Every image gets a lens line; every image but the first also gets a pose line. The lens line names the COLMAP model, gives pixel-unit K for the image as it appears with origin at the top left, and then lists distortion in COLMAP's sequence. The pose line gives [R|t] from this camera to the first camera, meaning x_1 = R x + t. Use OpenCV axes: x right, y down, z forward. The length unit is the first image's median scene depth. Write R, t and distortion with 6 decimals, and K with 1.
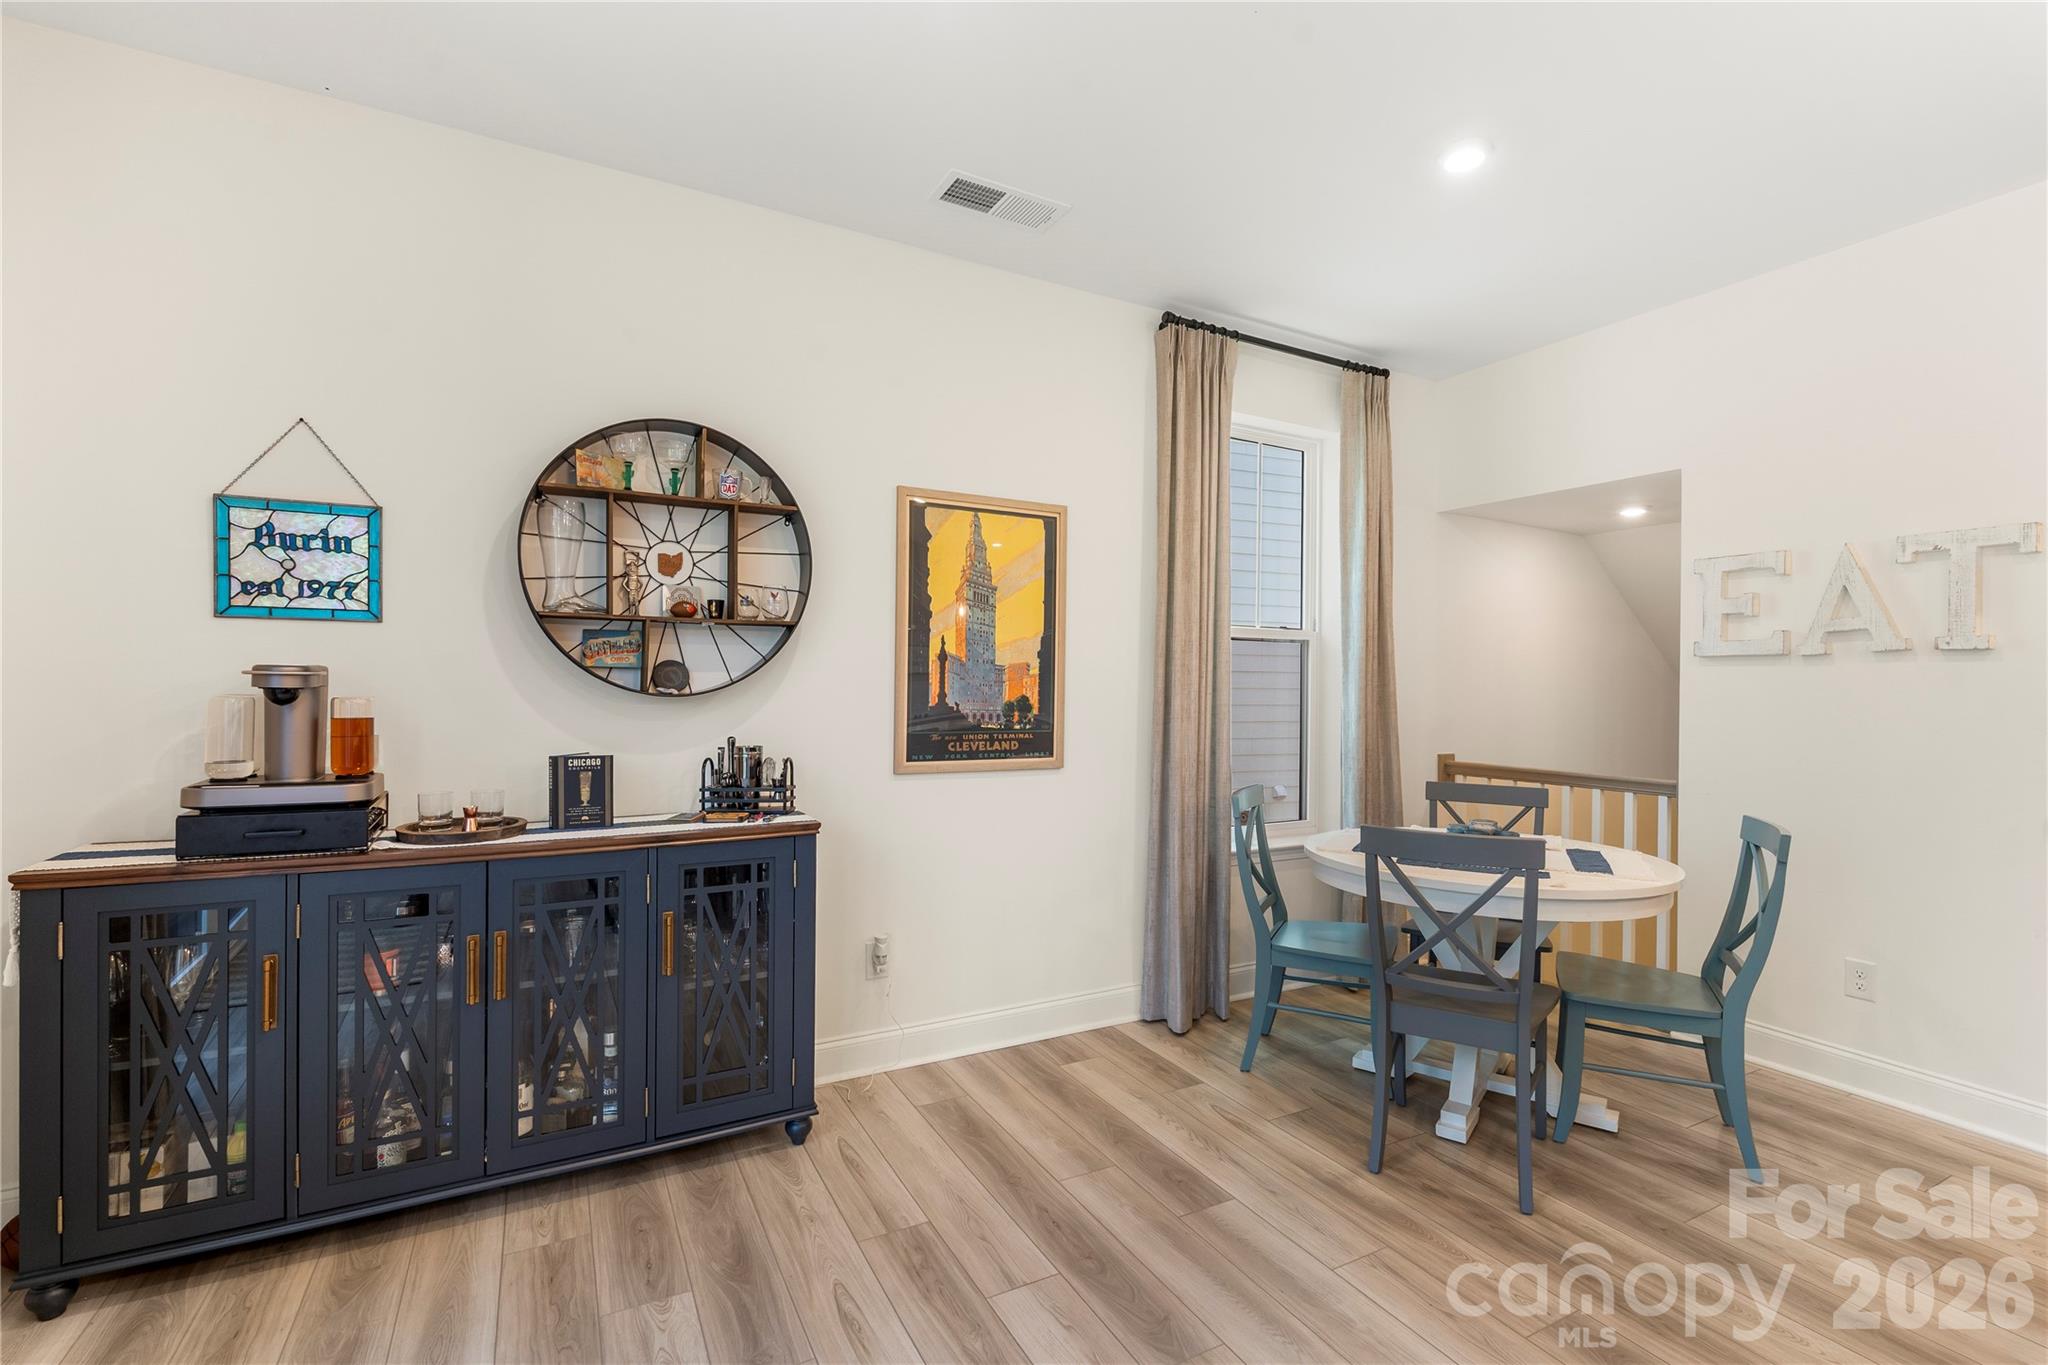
lens RADIAL K [[911.3, 0, 1033.6], [0, 911.3, 691.1], [0, 0, 1]] dist [-0.002913, -0.000610]
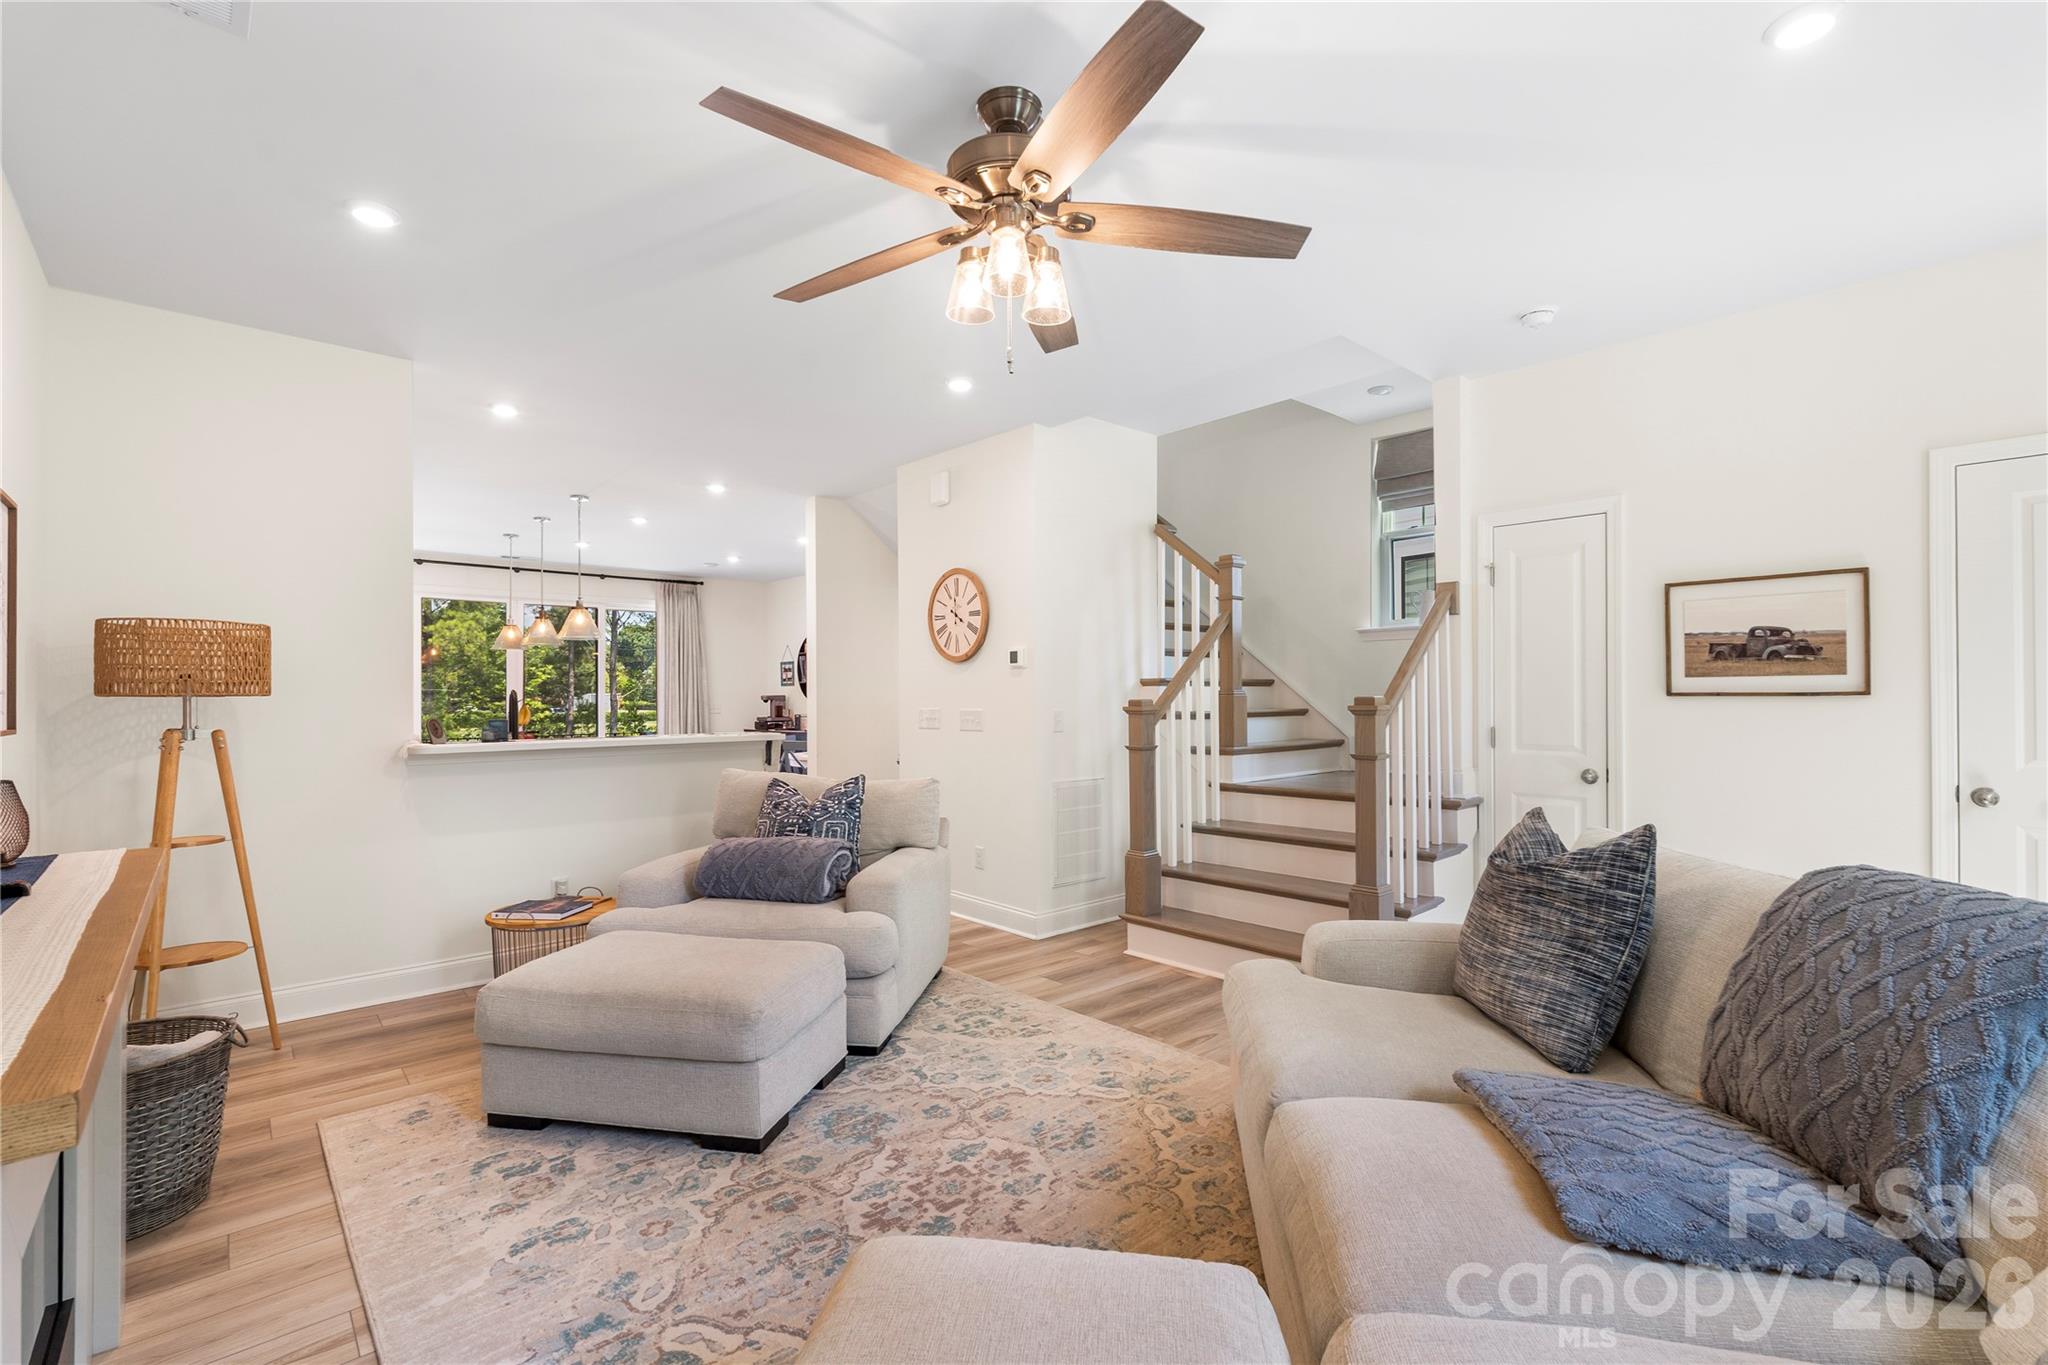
lens RADIAL K [[905.1, 0, 1040.3], [0, 905.1, 691.1], [0, 0, 1]] dist [0.000928, -0.000271]
pose [[0.244668, -0.018395, -0.969432, 3.313906], [0.001951, 0.999827, -0.018480, 0.034192], [0.969605, 0.002630, 0.244661, 0.864710]]
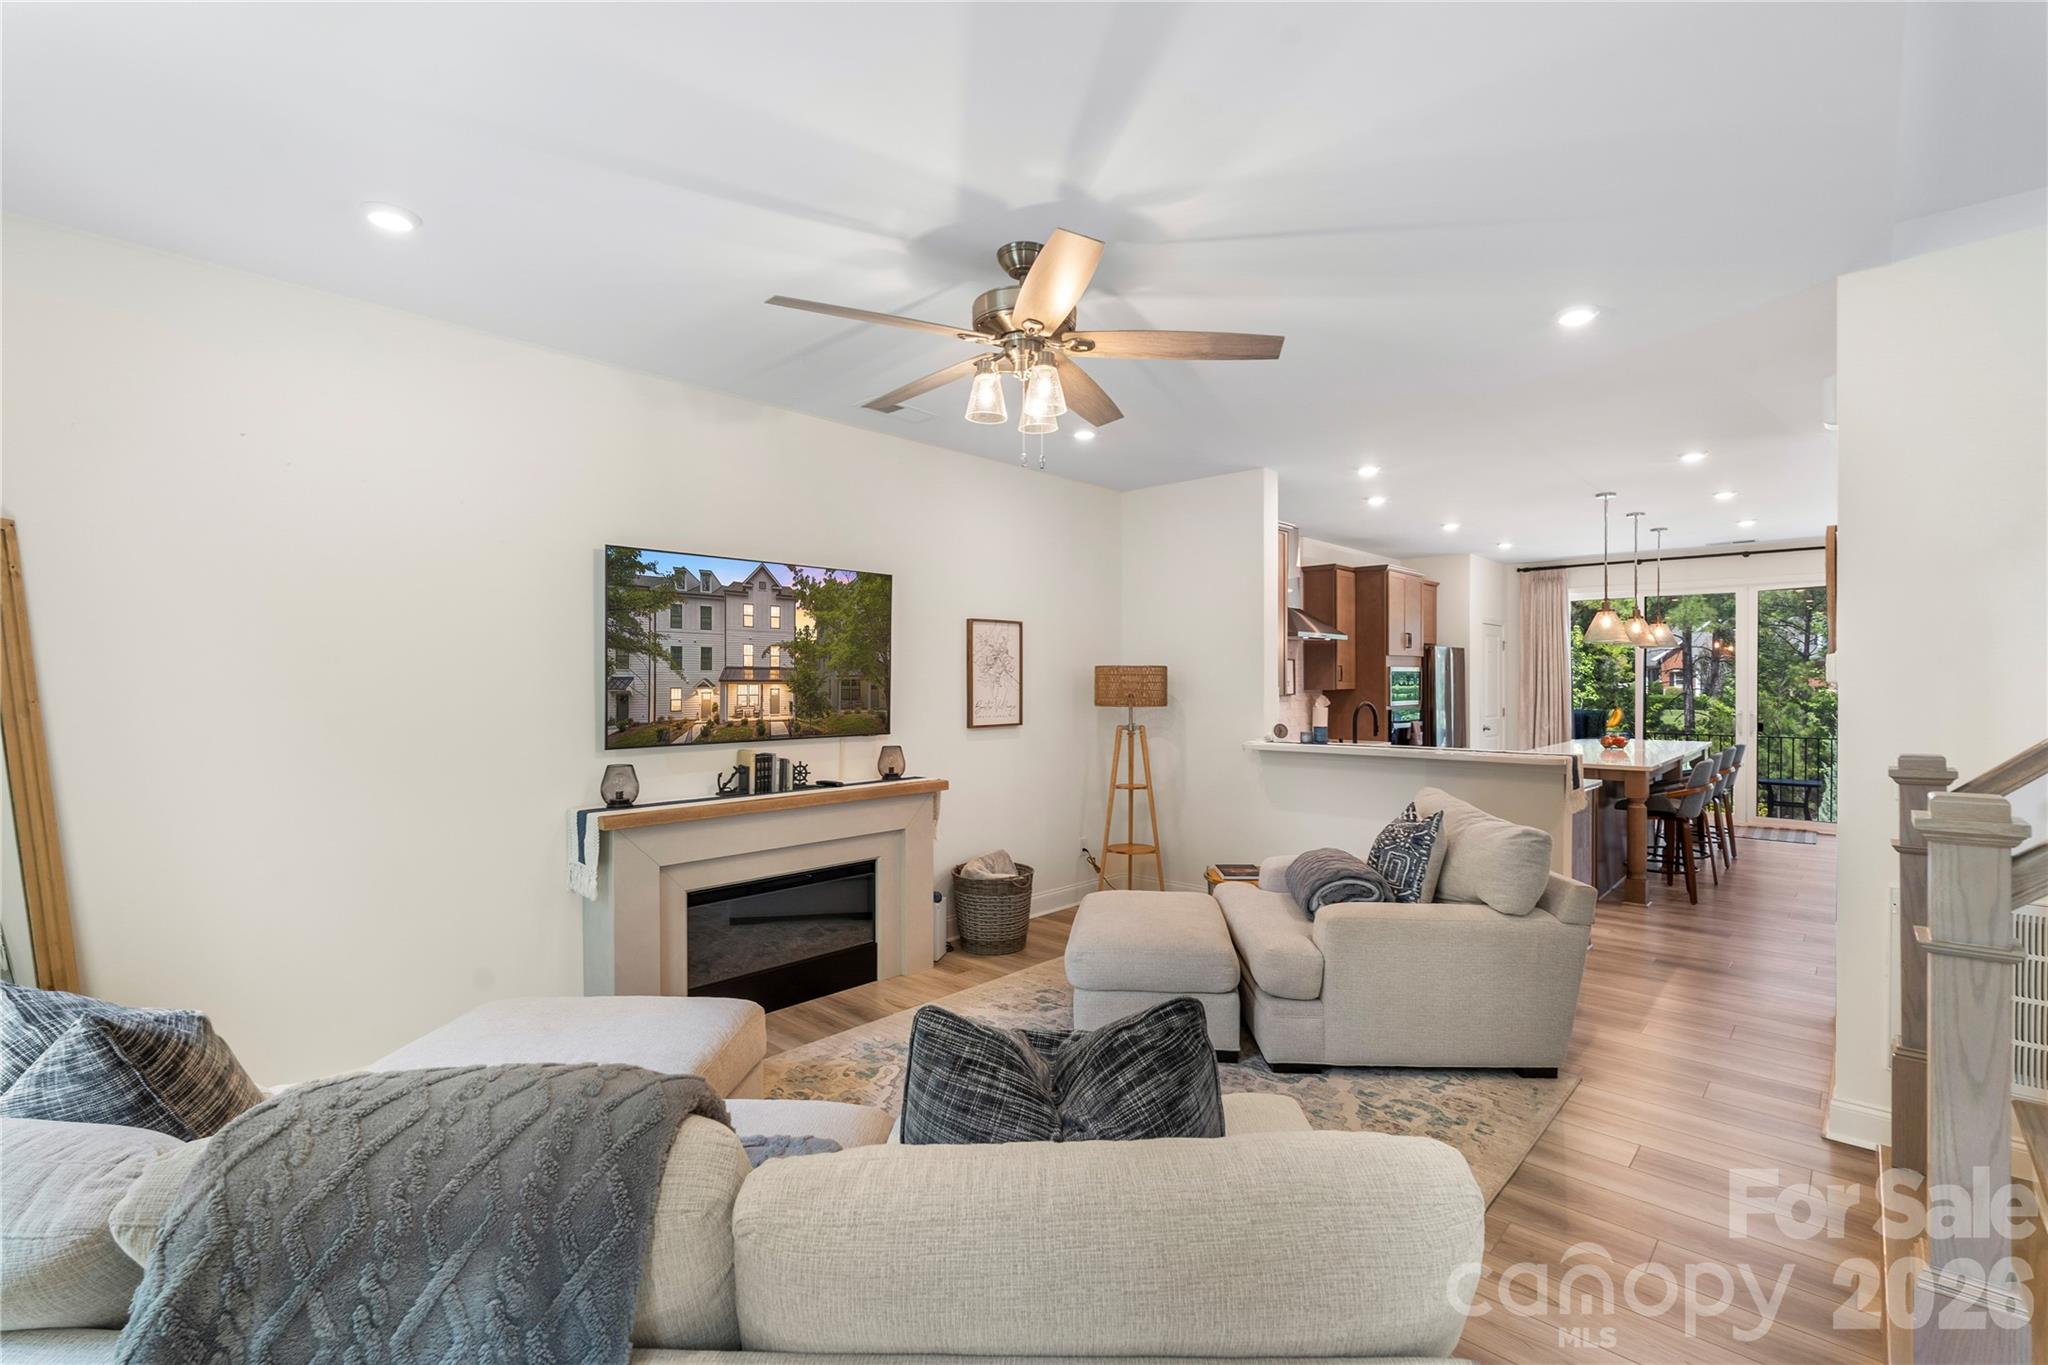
lens RADIAL K [[925.2, 0, 1020.4], [0, 925.2, 689.5], [0, 0, 1]] dist [-0.000780, -0.000249]
pose [[-0.948936, -0.004905, -0.315430, 2.872239], [-0.010344, 0.999825, 0.015574, -0.043414], [0.315298, 0.018041, -0.948821, 1.935081]]
